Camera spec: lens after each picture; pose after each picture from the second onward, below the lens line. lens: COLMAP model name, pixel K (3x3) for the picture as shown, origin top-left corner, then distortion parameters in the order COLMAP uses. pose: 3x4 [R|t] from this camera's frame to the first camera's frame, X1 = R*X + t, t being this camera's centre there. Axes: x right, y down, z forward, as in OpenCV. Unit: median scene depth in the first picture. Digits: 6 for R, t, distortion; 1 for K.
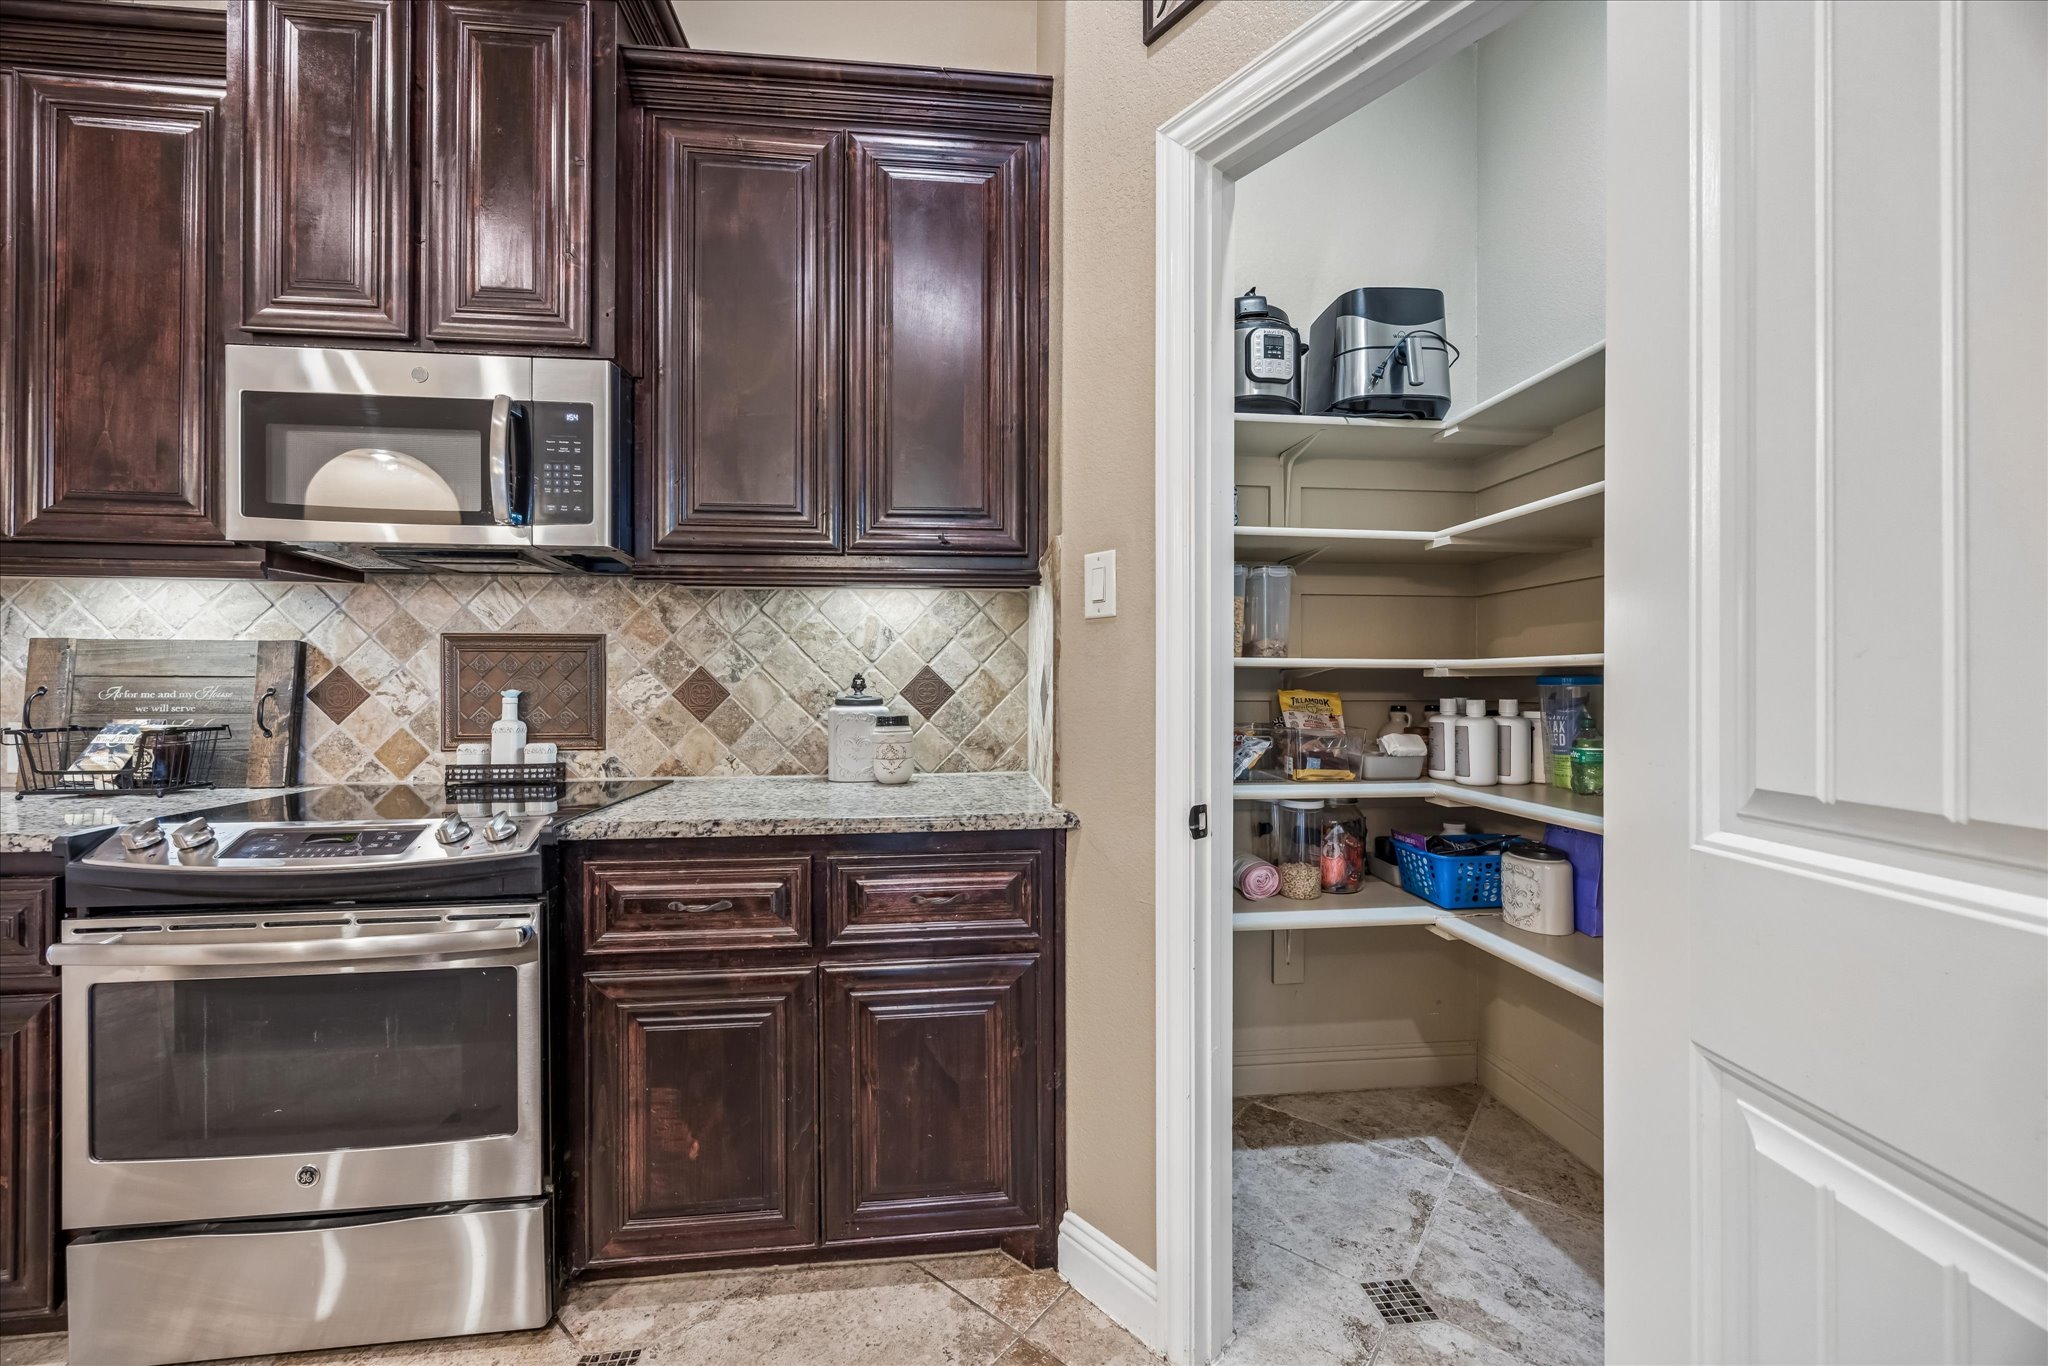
lens RADIAL K [[784.4, 0, 1030.1], [0, 784.4, 682.9], [0, 0, 1]] dist [-0.005806, 0.000185]
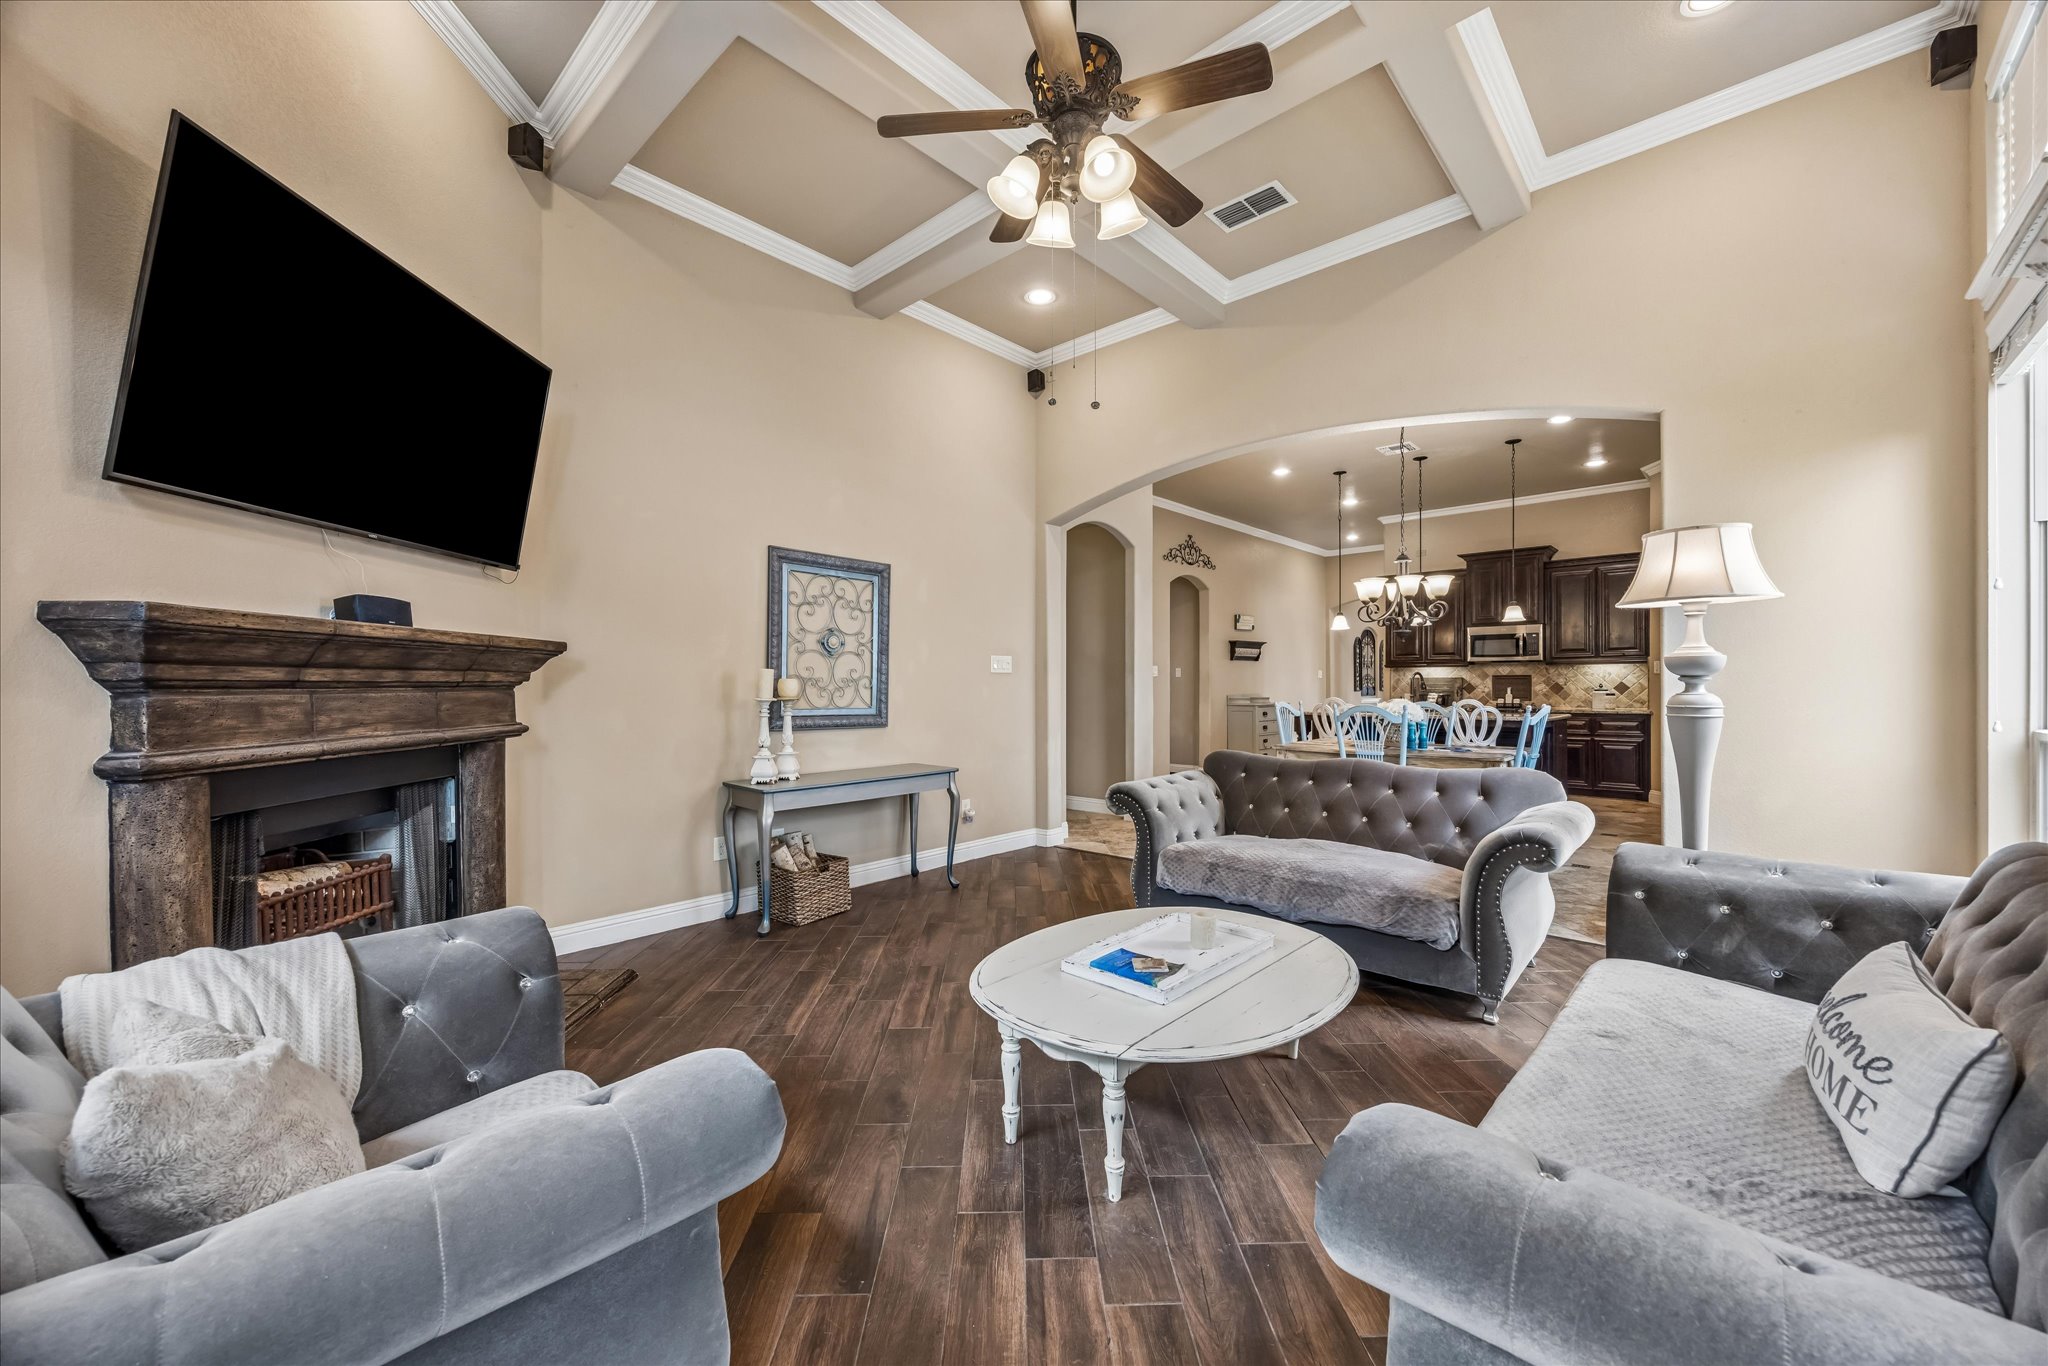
lens RADIAL K [[784.4, 0, 1016.1], [0, 784.4, 687.6], [0, 0, 1]] dist [-0.005806, 0.000185]
pose [[0.663057, 0.000700, -0.748568, 0.889431], [0.001732, 0.999995, 0.002469, -0.006850], [0.748567, -0.002934, 0.663053, -4.353531]]
